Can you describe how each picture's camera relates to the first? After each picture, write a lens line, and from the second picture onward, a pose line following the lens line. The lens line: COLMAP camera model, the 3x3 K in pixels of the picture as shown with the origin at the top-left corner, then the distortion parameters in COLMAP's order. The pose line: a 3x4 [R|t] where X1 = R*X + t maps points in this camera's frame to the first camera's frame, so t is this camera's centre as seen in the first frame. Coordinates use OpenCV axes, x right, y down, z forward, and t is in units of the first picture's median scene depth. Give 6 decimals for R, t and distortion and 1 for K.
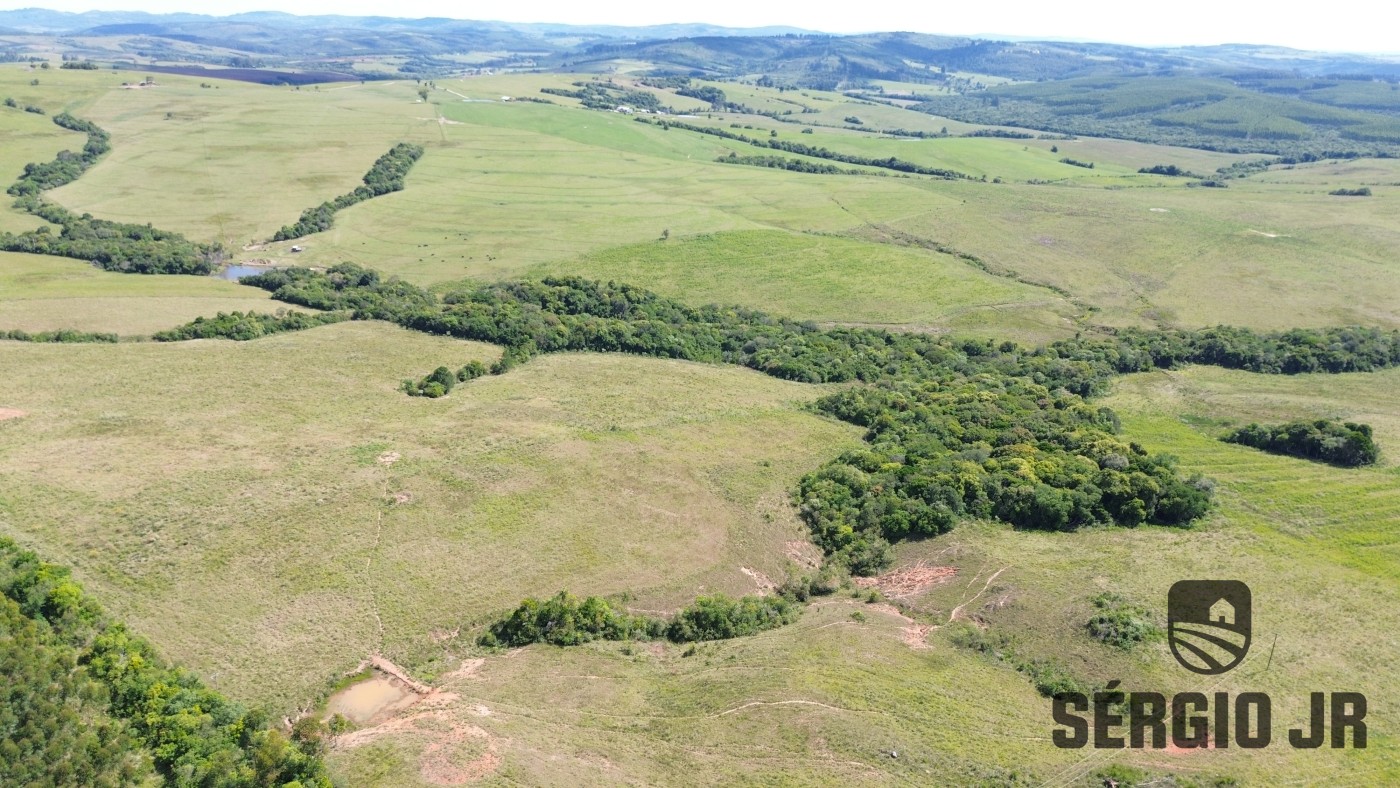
lens RADIAL K [[988.2, 0, 702.5], [0, 988.2, 398.3], [0, 0, 1]] dist [0.067221, -0.070943]
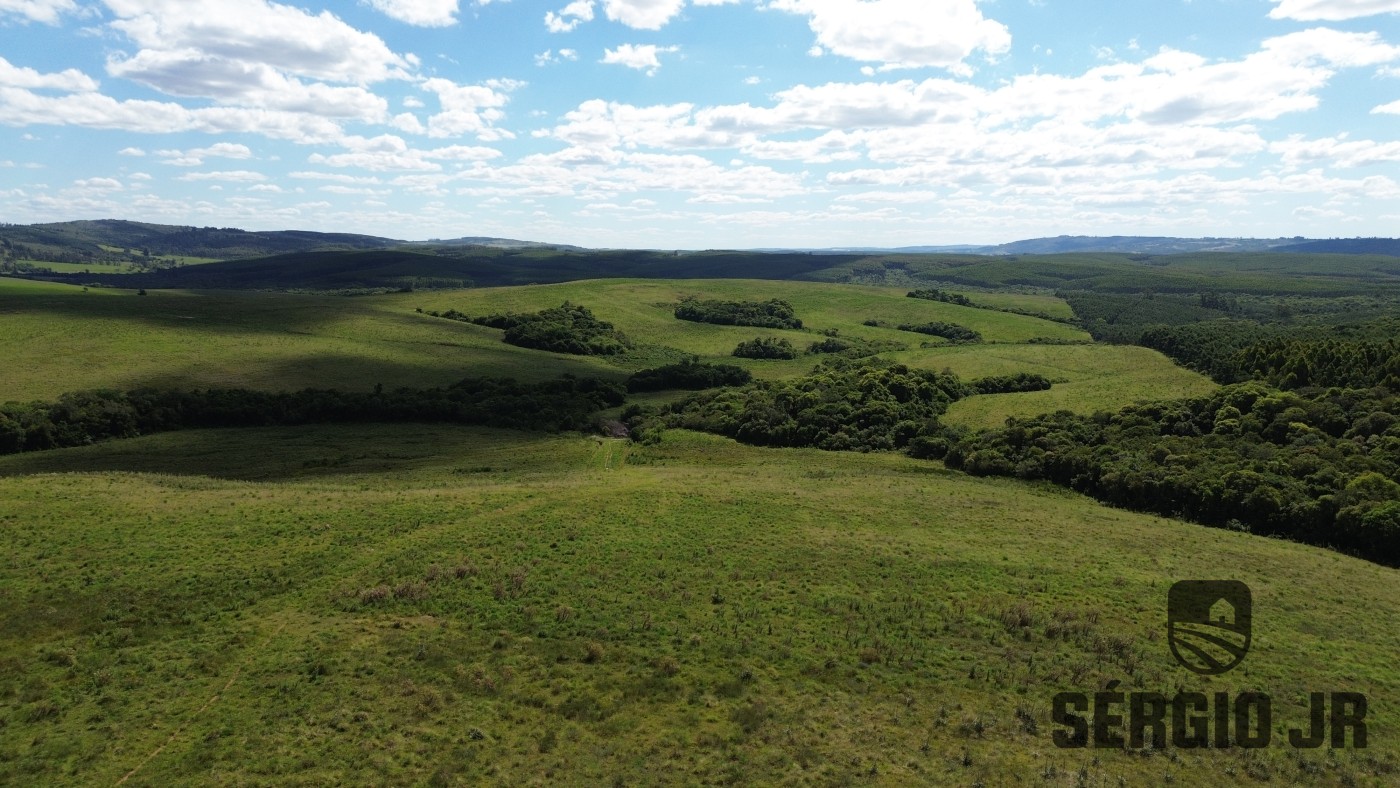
lens RADIAL K [[988.2, 0, 703.6], [0, 988.2, 396.9], [0, 0, 1]] dist [0.067221, -0.070943]
pose [[0.785058, -0.113921, 0.608856, 0.369652], [0.228591, 0.966844, -0.113841, 0.064171], [-0.575700, 0.228551, 0.785069, 0.179410]]
